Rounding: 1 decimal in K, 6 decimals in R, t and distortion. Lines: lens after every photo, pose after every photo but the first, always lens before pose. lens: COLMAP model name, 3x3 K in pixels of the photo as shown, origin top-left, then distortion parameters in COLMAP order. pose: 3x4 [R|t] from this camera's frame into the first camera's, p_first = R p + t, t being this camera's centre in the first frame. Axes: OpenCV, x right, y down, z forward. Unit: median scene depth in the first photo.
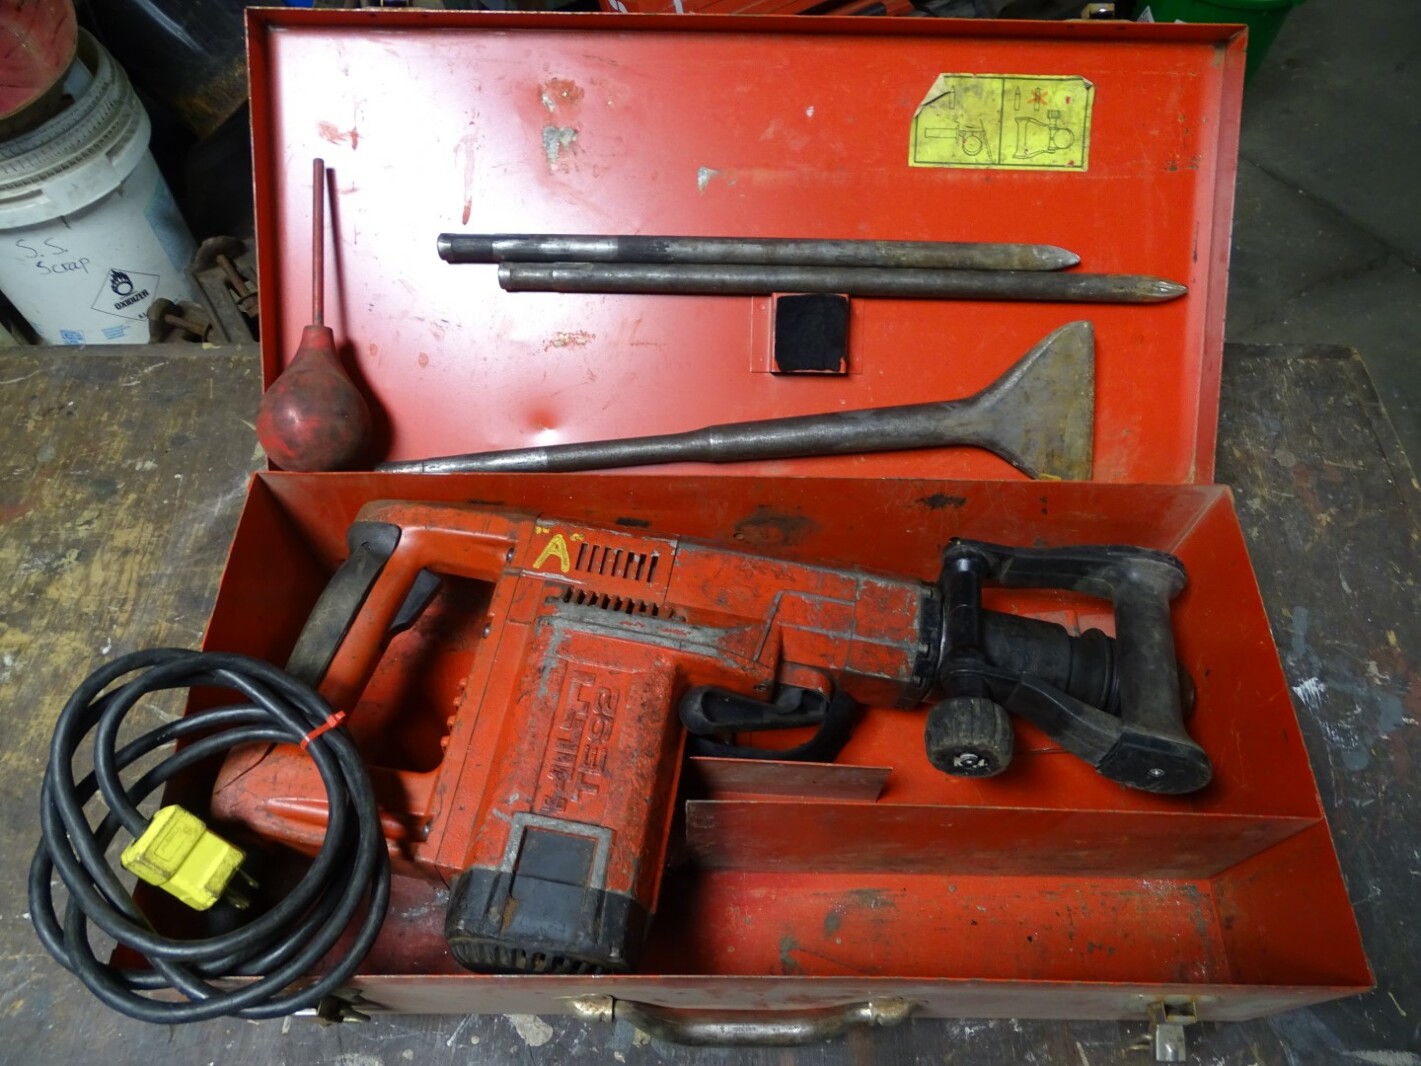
lens RADIAL K [[992.7, 0, 710.5], [0, 992.7, 533.0], [0, 0, 1]] dist [-0.004160, -0.006633]
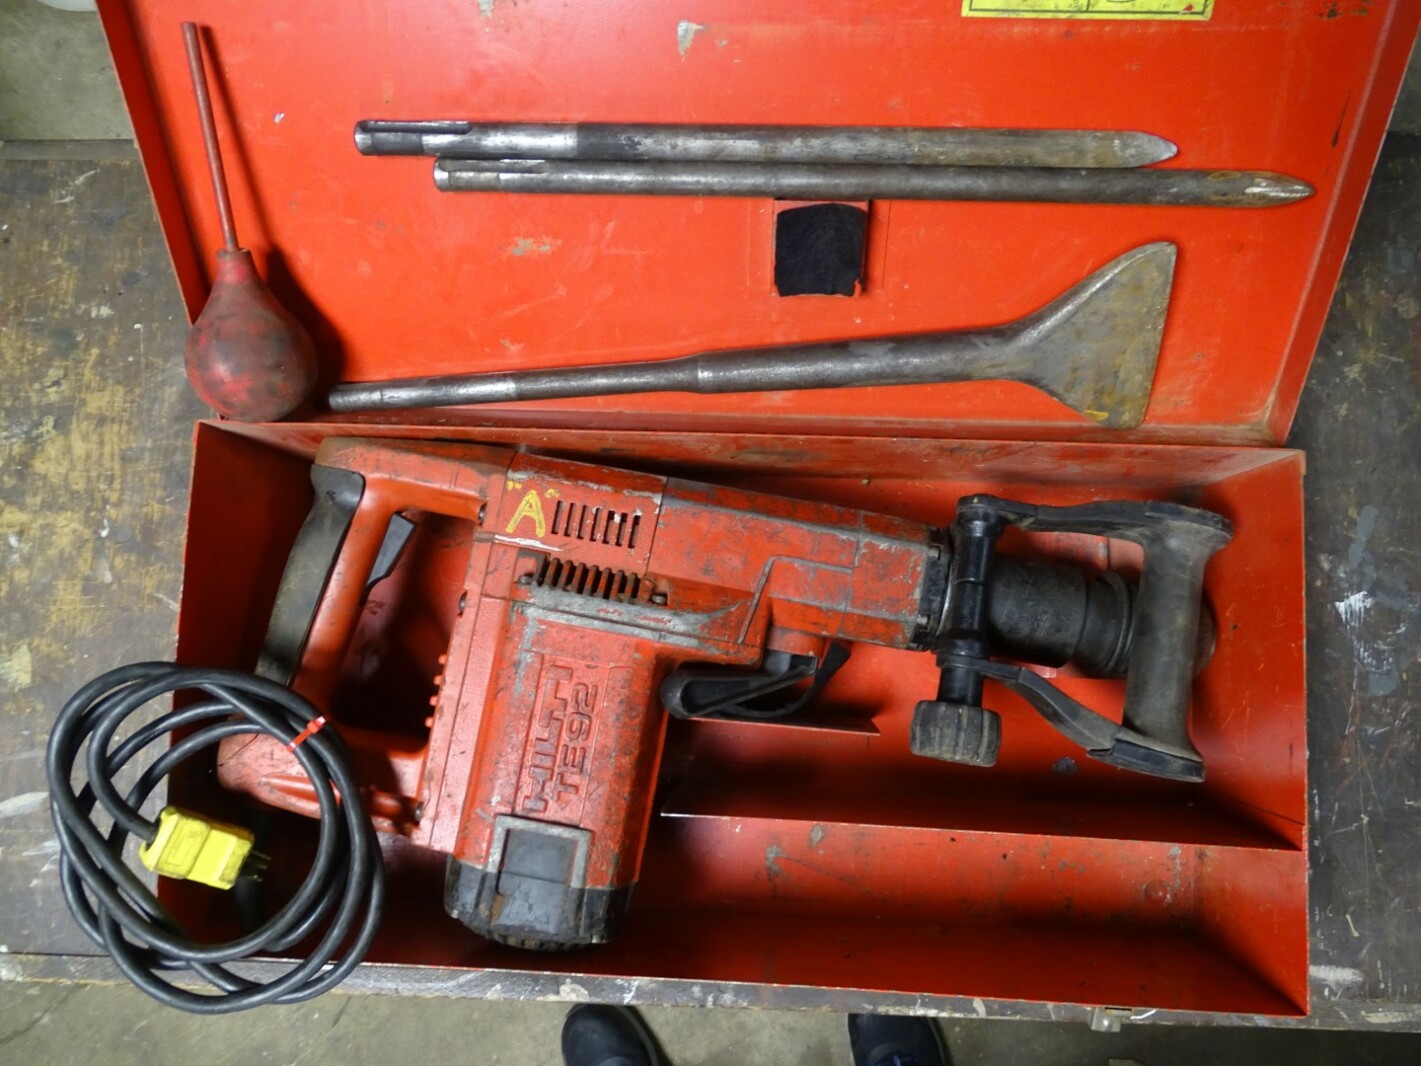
lens RADIAL K [[999.9, 0, 710.5], [0, 999.9, 533.0], [0, 0, 1]] dist [-0.001613, -0.001268]
pose [[0.997515, 0.020084, -0.067530, 0.073770], [0.010137, 0.907620, 0.419670, -0.345428], [0.069720, -0.419312, 0.905161, 0.157348]]
